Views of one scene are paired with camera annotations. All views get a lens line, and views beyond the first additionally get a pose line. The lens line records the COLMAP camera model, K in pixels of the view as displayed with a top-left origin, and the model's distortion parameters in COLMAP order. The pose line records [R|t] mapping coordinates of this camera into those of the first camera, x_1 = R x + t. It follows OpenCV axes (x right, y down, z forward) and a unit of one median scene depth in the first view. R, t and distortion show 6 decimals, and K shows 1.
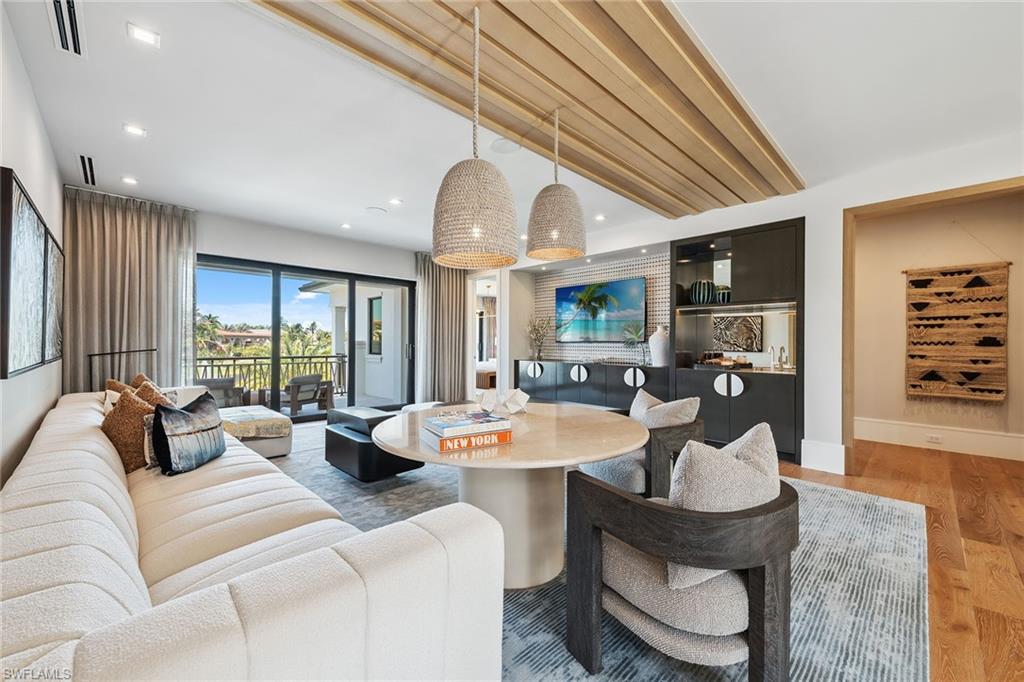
lens RADIAL K [[402.2, 0, 508.5], [0, 402.2, 342.9], [0, 0, 1]] dist [0.004551, 0.000008]
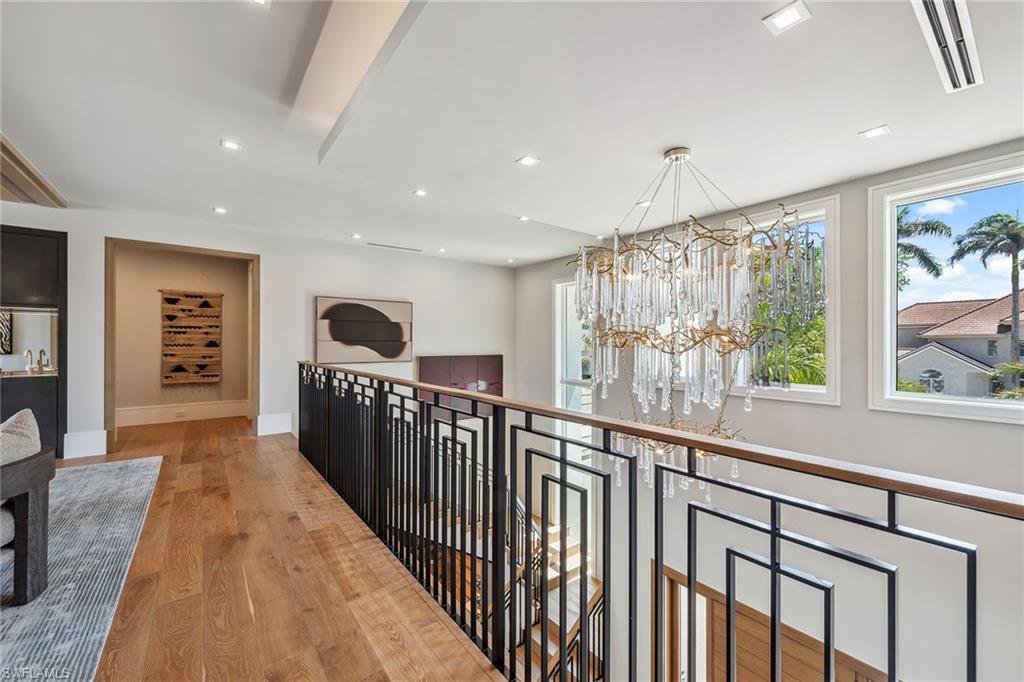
lens RADIAL K [[402.2, 0, 508.5], [0, 402.2, 342.9], [0, 0, 1]] dist [0.004551, 0.000008]
pose [[0.116861, -0.002937, 0.993144, -0.206263], [-0.003869, 0.999987, 0.003413, -0.016645], [-0.993141, -0.004241, 0.116849, -0.301775]]
